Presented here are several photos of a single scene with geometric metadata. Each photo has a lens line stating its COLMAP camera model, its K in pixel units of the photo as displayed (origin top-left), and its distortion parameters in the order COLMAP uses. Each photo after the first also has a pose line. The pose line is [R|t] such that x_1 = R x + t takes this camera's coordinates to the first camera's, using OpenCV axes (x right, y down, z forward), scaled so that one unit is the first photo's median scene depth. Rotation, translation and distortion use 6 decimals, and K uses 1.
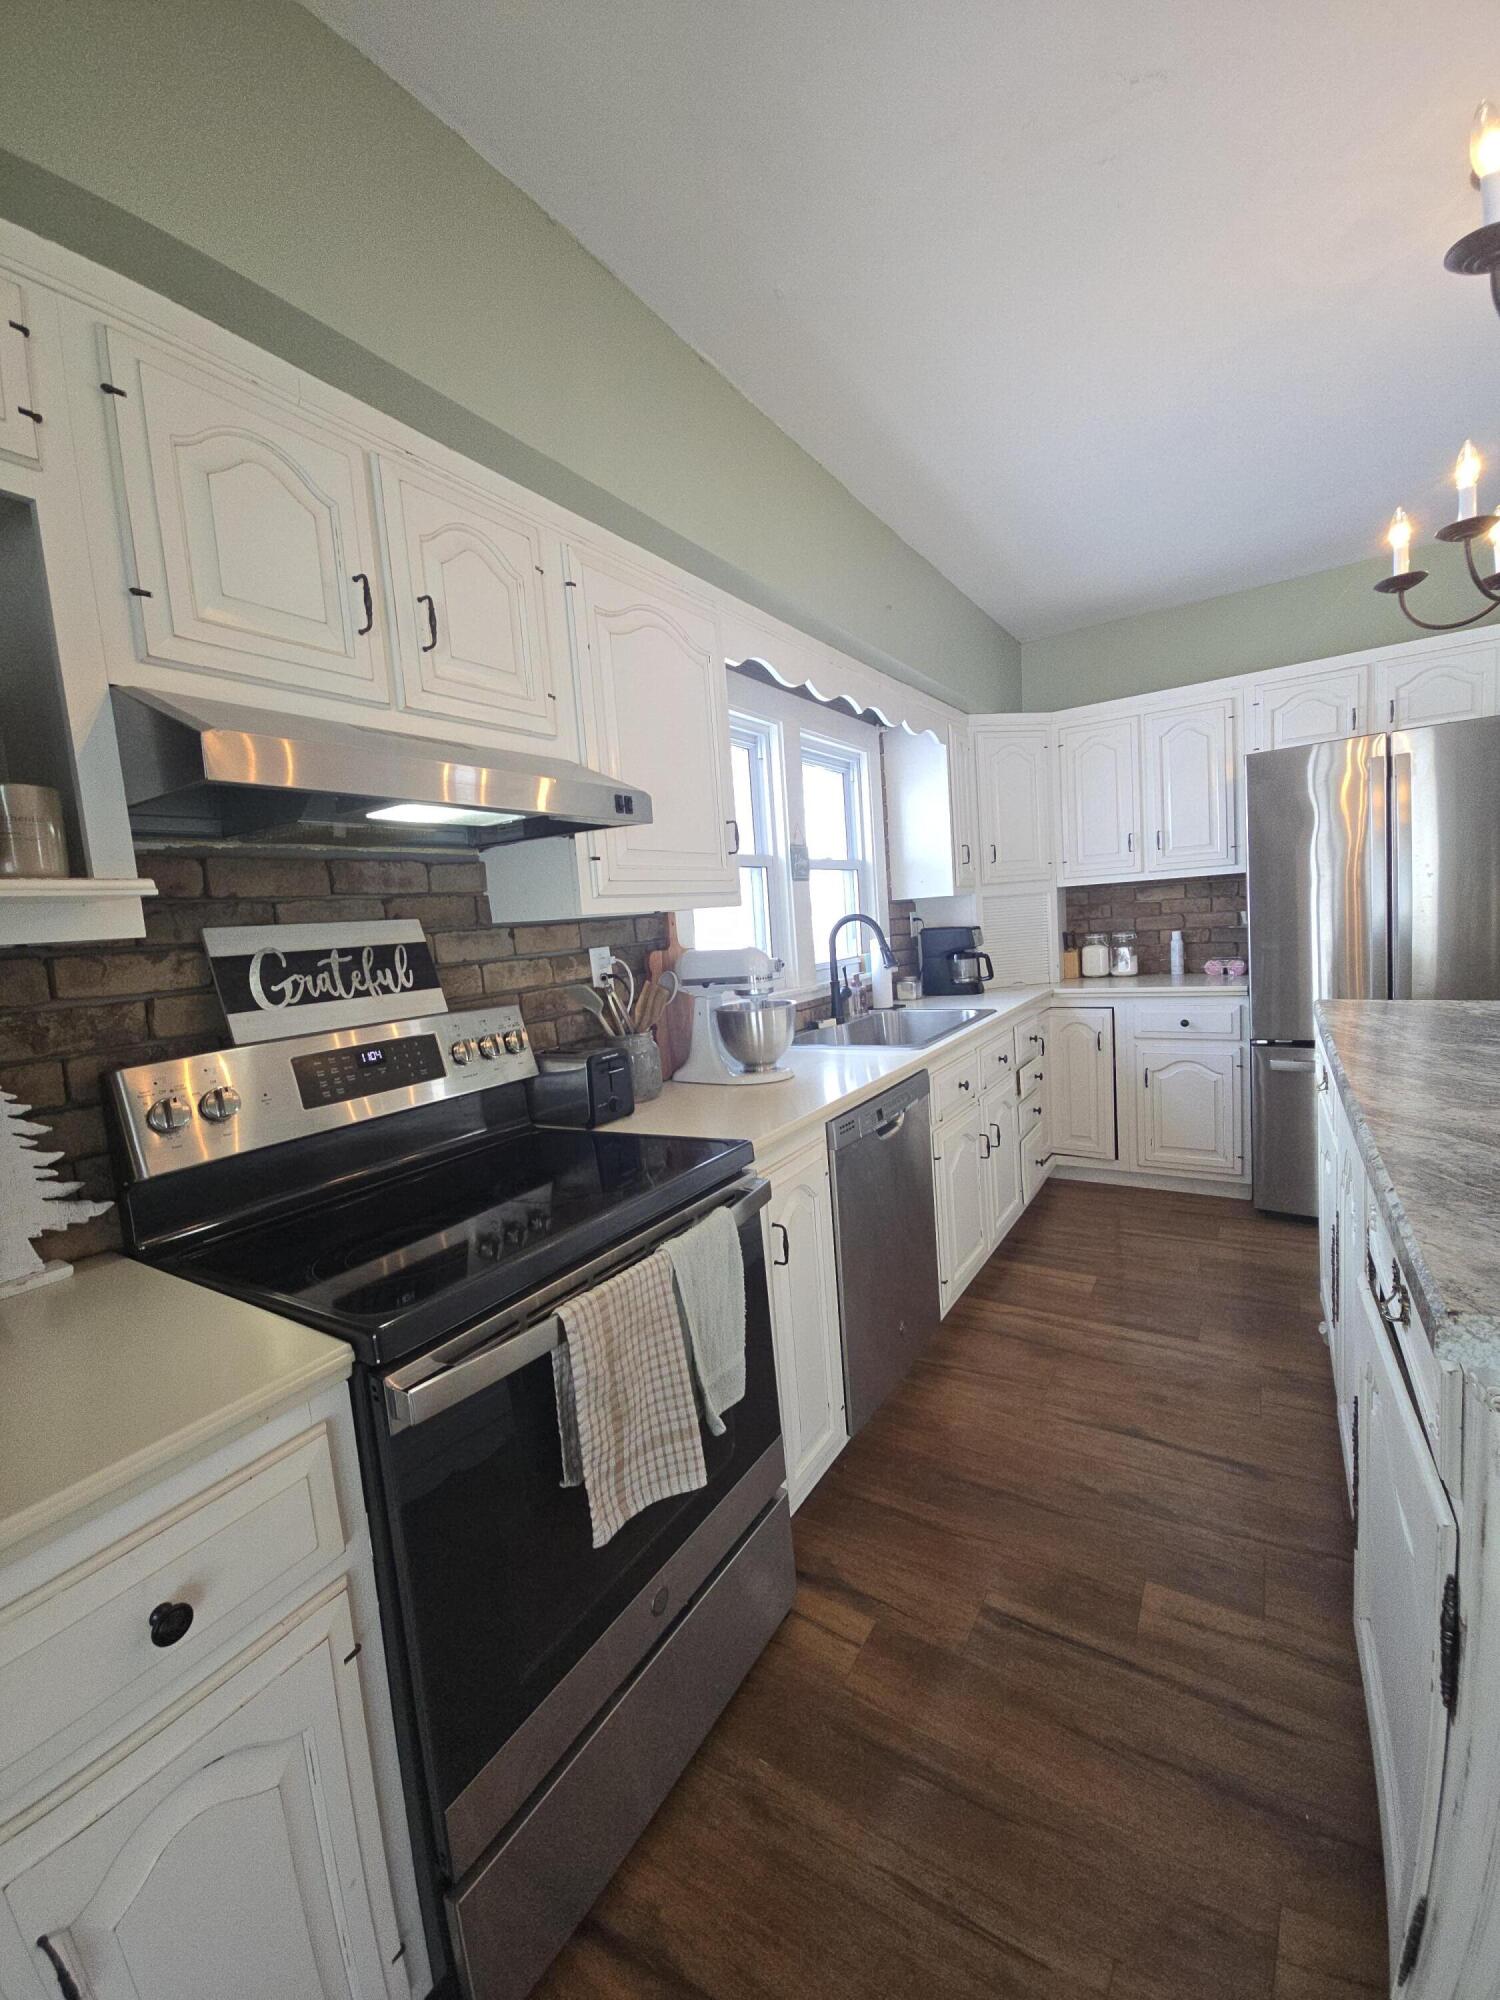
lens RADIAL K [[806.1, 0, 741.1], [0, 806.1, 1001.8], [0, 0, 1]] dist [-0.003351, -0.000494]
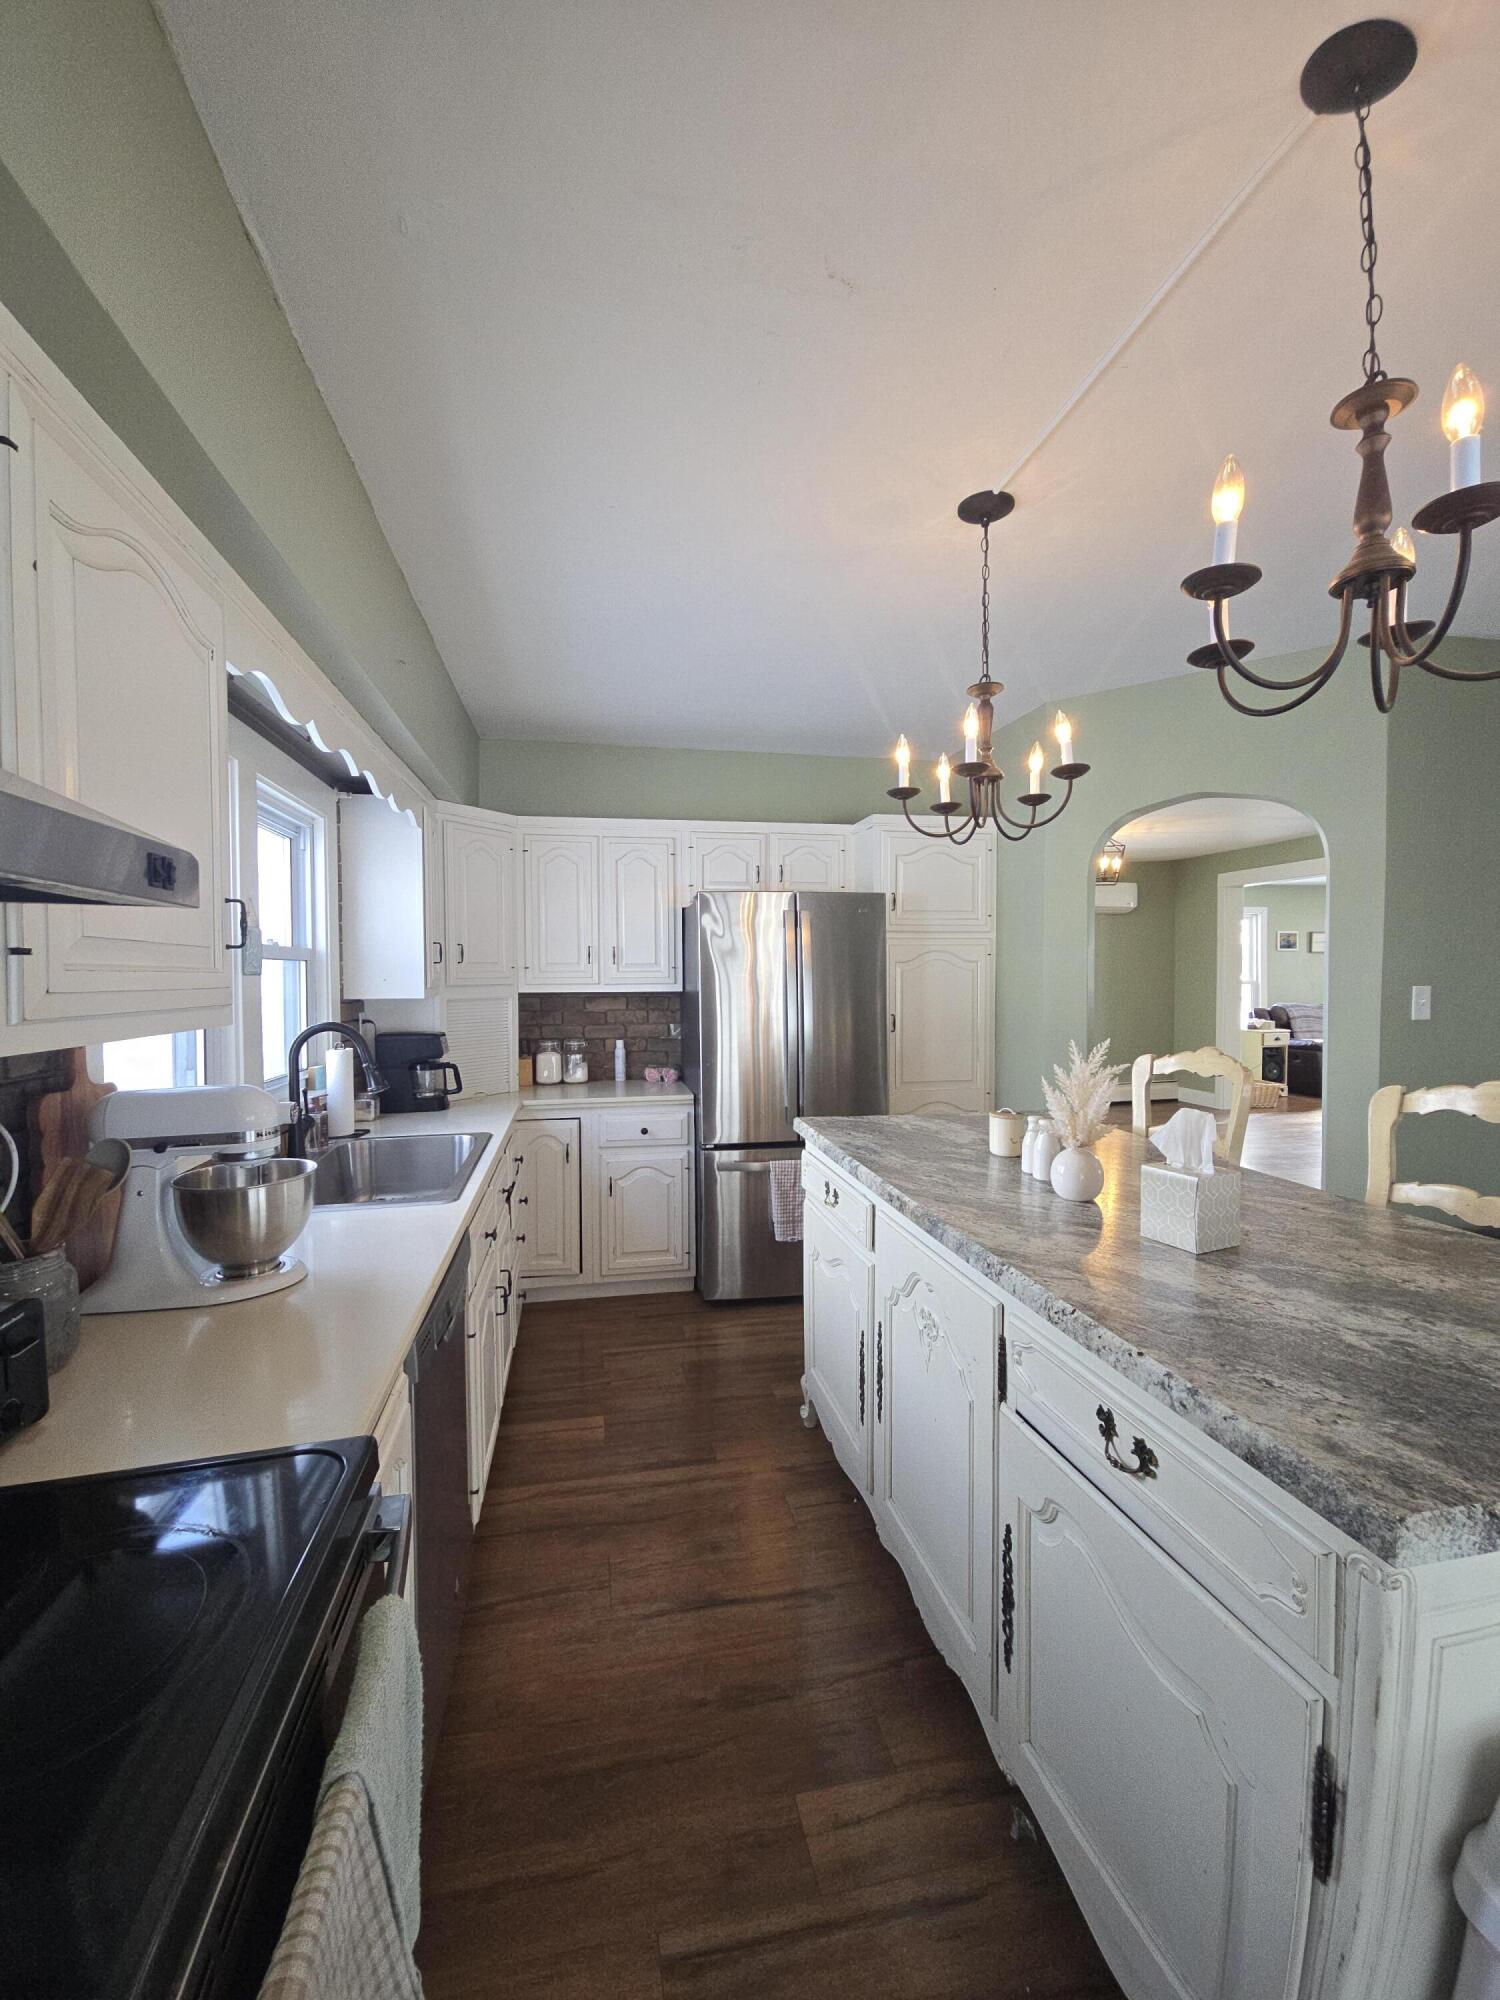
lens RADIAL K [[806.1, 0, 746.2], [0, 806.1, 1002.0], [0, 0, 1]] dist [-0.003351, -0.000494]
pose [[0.717741, 0.049869, 0.694522, -0.089658], [0.021732, 0.995342, -0.093927, -0.037482], [-0.695971, 0.082508, 0.713314, 0.132137]]
